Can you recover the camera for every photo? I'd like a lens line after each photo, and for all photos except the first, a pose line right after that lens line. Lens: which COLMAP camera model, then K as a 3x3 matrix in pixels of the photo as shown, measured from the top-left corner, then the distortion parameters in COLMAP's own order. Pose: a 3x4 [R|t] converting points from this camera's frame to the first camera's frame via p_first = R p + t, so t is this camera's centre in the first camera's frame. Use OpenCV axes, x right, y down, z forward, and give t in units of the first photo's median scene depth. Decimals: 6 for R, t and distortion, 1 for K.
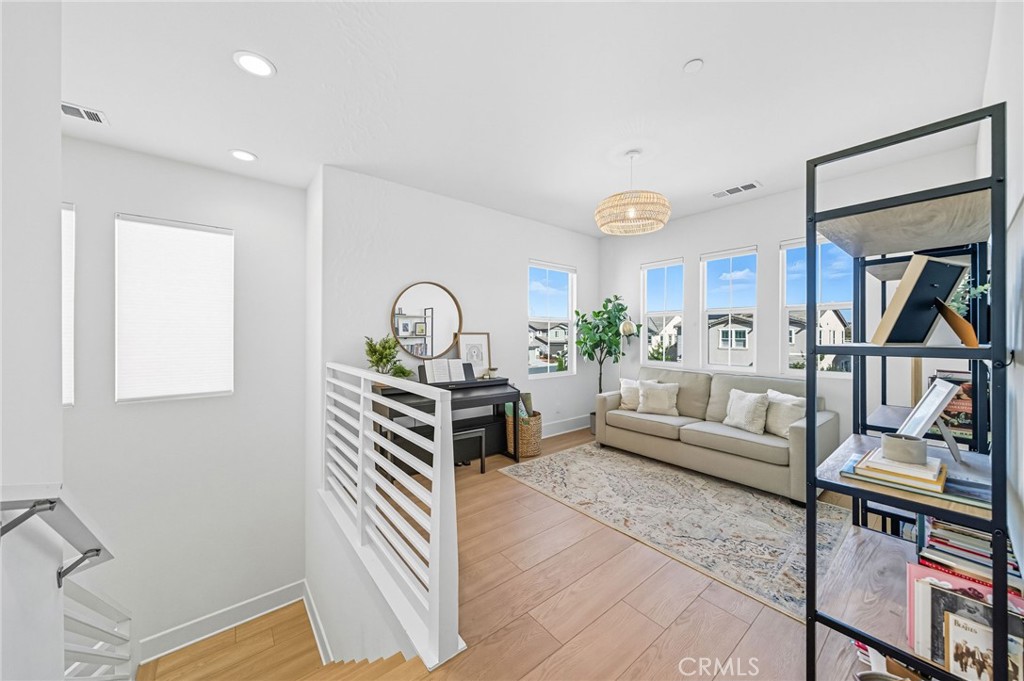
lens RADIAL K [[355.7, 0, 512.9], [0, 355.7, 335.3], [0, 0, 1]] dist [-0.008722, 0.000099]
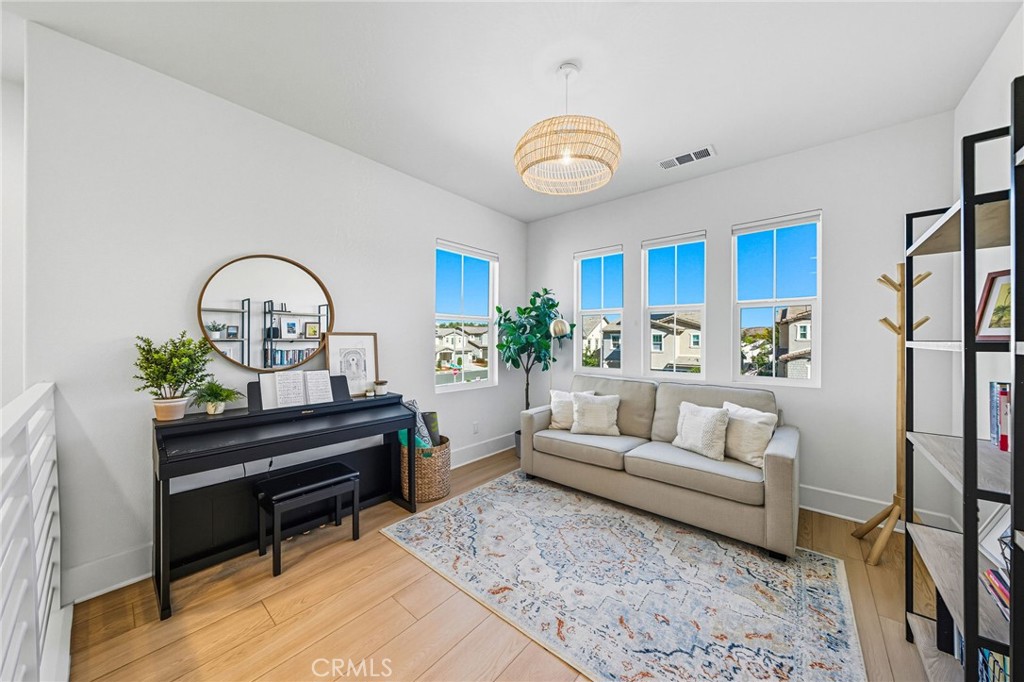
lens RADIAL K [[355.7, 0, 512.9], [0, 355.7, 335.8], [0, 0, 1]] dist [-0.008722, 0.000099]
pose [[0.982264, 0.001918, 0.187493, 0.070726], [0.000007, 0.999947, -0.010262, 0.006480], [-0.187503, 0.010082, 0.982212, 0.236499]]
